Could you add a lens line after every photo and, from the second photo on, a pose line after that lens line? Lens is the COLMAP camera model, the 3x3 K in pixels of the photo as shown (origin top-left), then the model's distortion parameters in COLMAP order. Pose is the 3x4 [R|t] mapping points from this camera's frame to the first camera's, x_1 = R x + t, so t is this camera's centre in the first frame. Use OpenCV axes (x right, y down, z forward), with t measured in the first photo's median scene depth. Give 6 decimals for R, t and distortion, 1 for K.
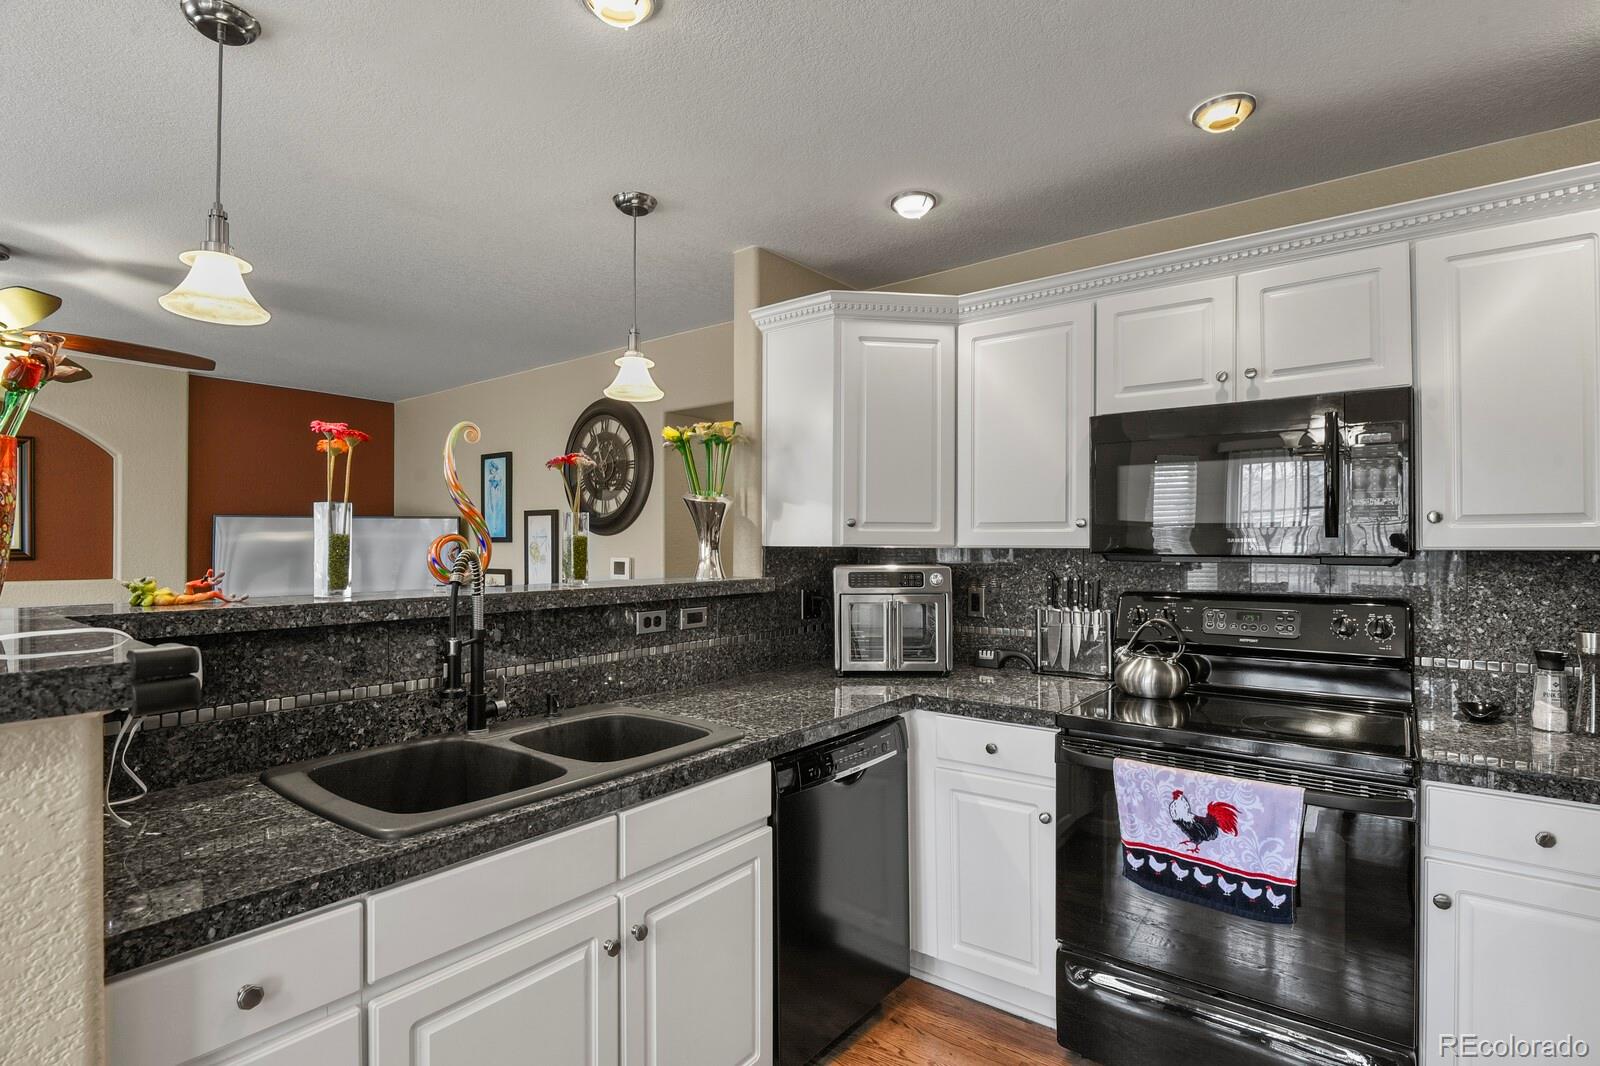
lens RADIAL K [[772.0, 0, 799.5], [0, 772.0, 537.3], [0, 0, 1]] dist [-0.011339, -0.003065]
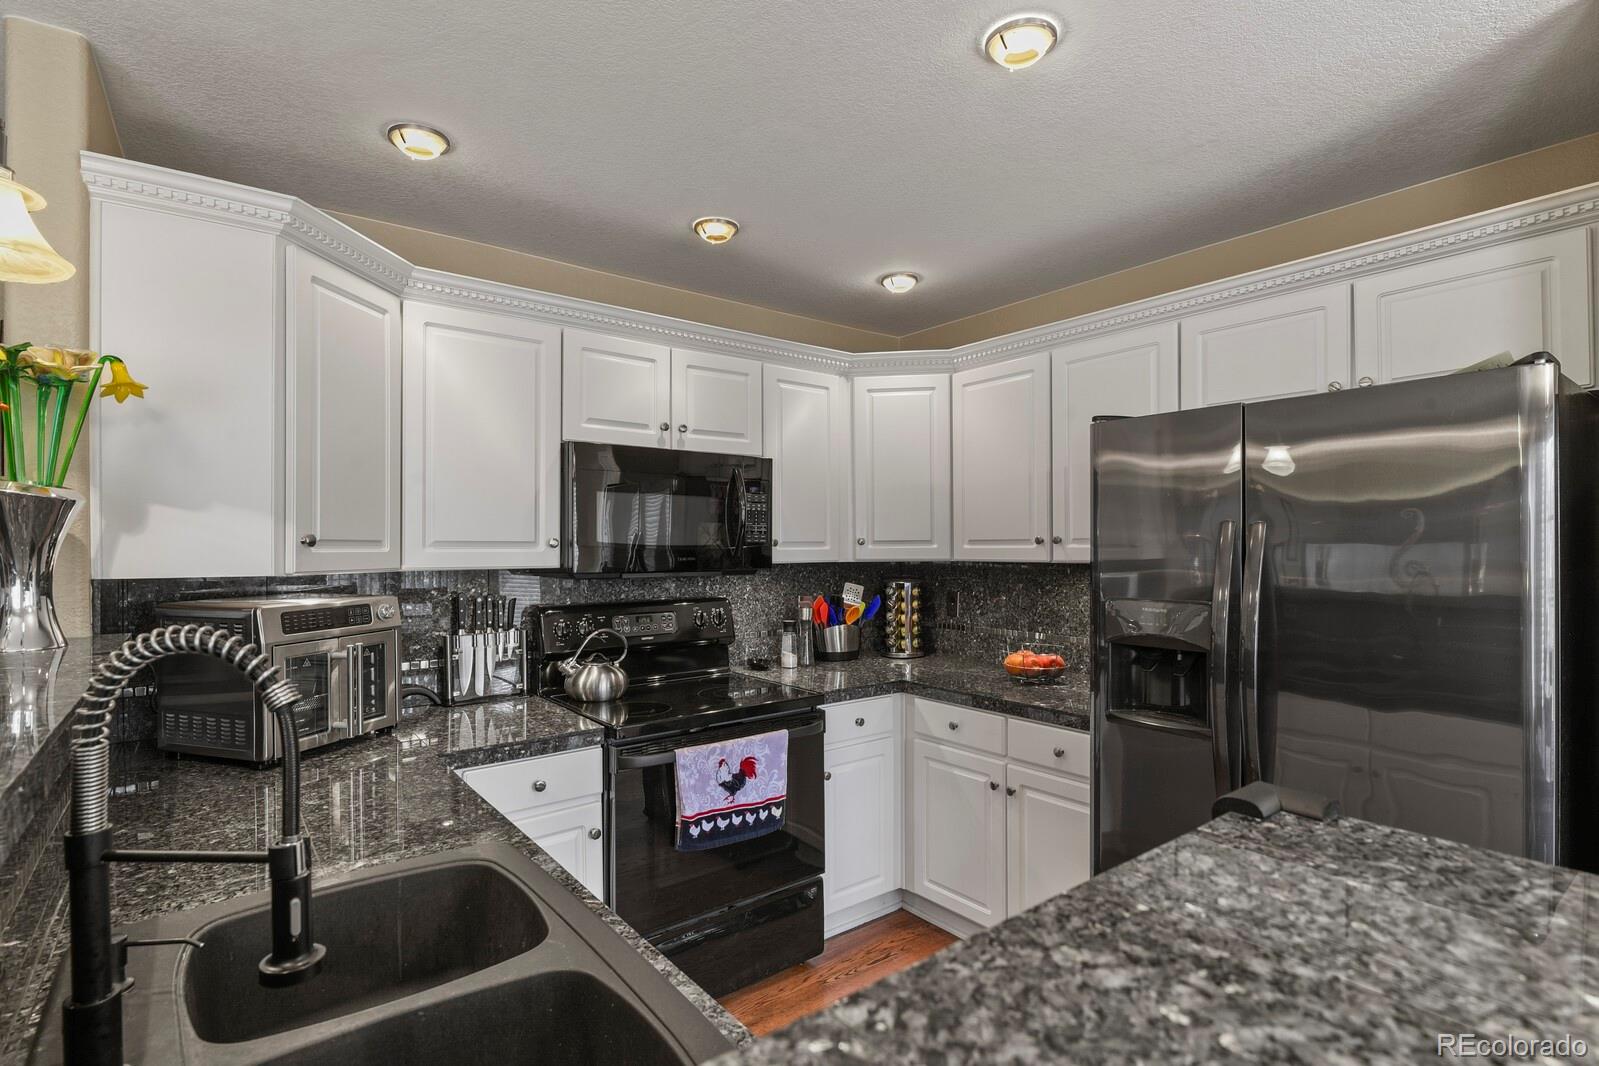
lens RADIAL K [[771.5, 0, 806.0], [0, 771.5, 543.9], [0, 0, 1]] dist [-0.011339, -0.003065]
pose [[0.237751, 0.000660, 0.971326, -0.609936], [-0.003070, 0.999995, 0.000072, -0.021423], [-0.971321, -0.002999, 0.237751, 0.490583]]
